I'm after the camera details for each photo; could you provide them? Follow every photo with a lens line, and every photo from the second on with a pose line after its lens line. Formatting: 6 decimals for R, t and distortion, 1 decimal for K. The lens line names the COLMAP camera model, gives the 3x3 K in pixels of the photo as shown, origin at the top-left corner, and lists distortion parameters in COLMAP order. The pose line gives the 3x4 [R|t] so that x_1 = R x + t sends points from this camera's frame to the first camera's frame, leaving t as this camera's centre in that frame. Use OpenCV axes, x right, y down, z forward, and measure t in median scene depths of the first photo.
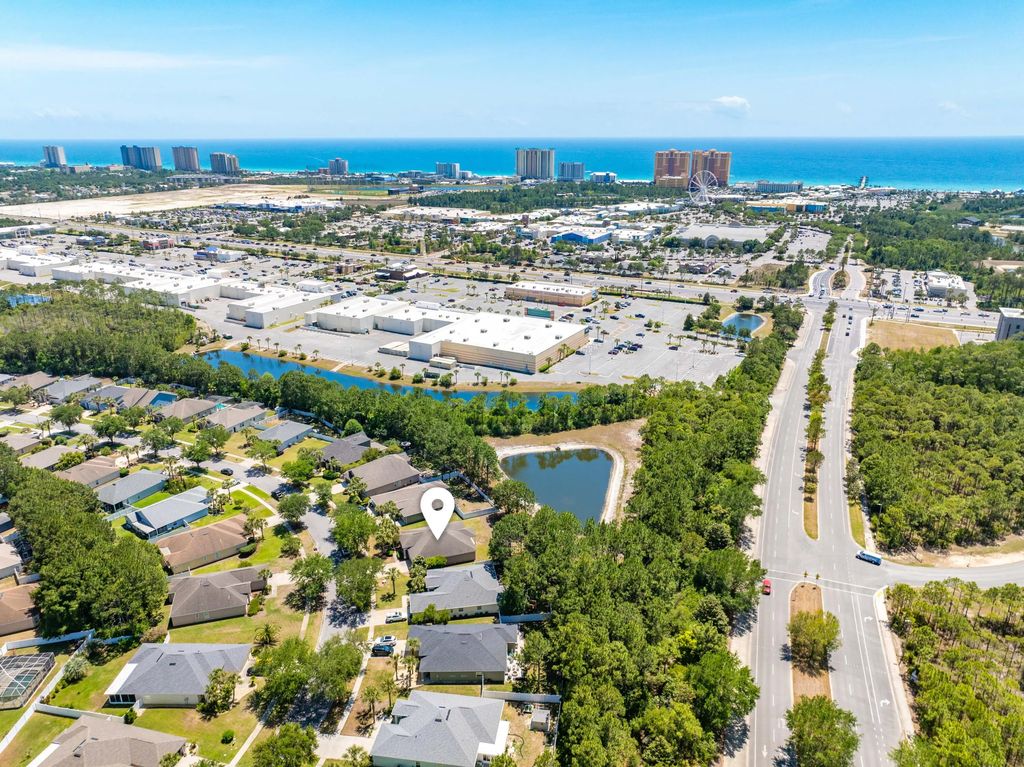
lens RADIAL K [[710.7, 0, 512.0], [0, 710.7, 383.5], [0, 0, 1]] dist [0.001745, -0.003547]
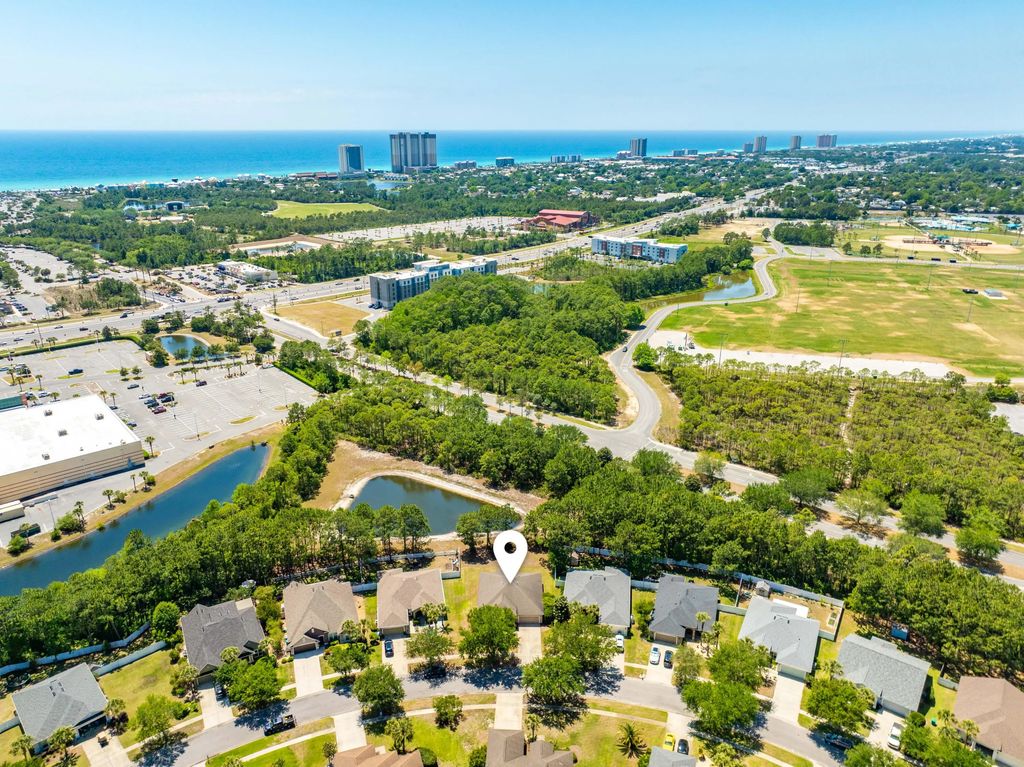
lens RADIAL K [[714.2, 0, 512.0], [0, 714.2, 383.5], [0, 0, 1]] dist [-0.000857, 0.005141]
pose [[0.328007, -0.316328, 0.890140, -0.262477], [0.312209, 0.925622, 0.213891, -0.071379], [-0.891592, 0.207752, 0.402371, 0.174679]]
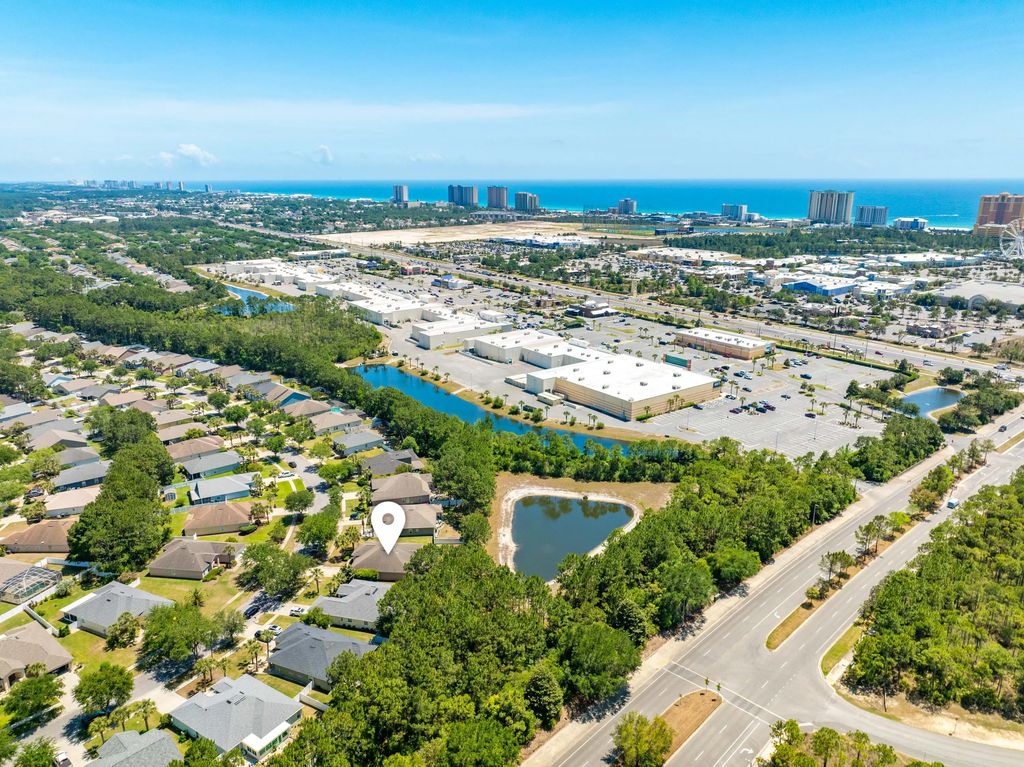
lens RADIAL K [[714.2, 0, 512.0], [0, 714.2, 383.5], [0, 0, 1]] dist [-0.000857, 0.005141]
pose [[0.910925, 0.115150, -0.396177, 0.140957], [-0.136180, 0.990362, -0.025267, -0.009703], [0.389449, 0.076968, 0.917826, 0.024565]]
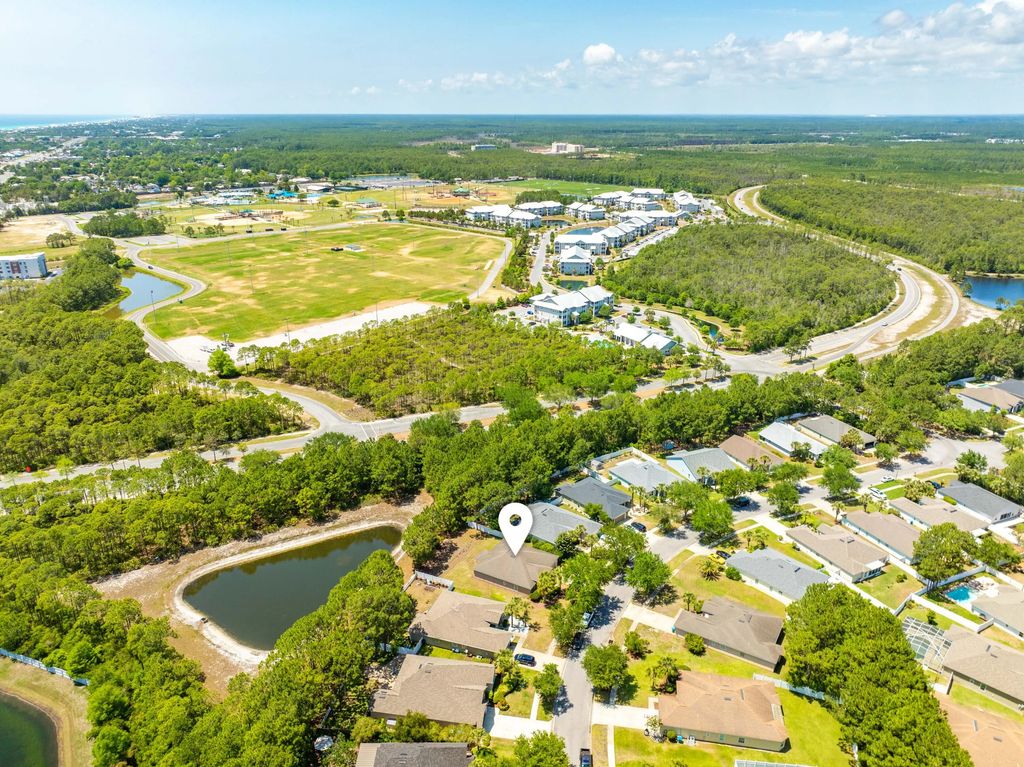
lens RADIAL K [[714.2, 0, 512.0], [0, 714.2, 383.5], [0, 0, 1]] dist [-0.000857, 0.005141]
pose [[-0.667022, -0.263169, 0.697010, -0.220666], [0.247516, 0.804126, 0.540479, -0.155093], [-0.702721, 0.533033, -0.471231, 0.411923]]
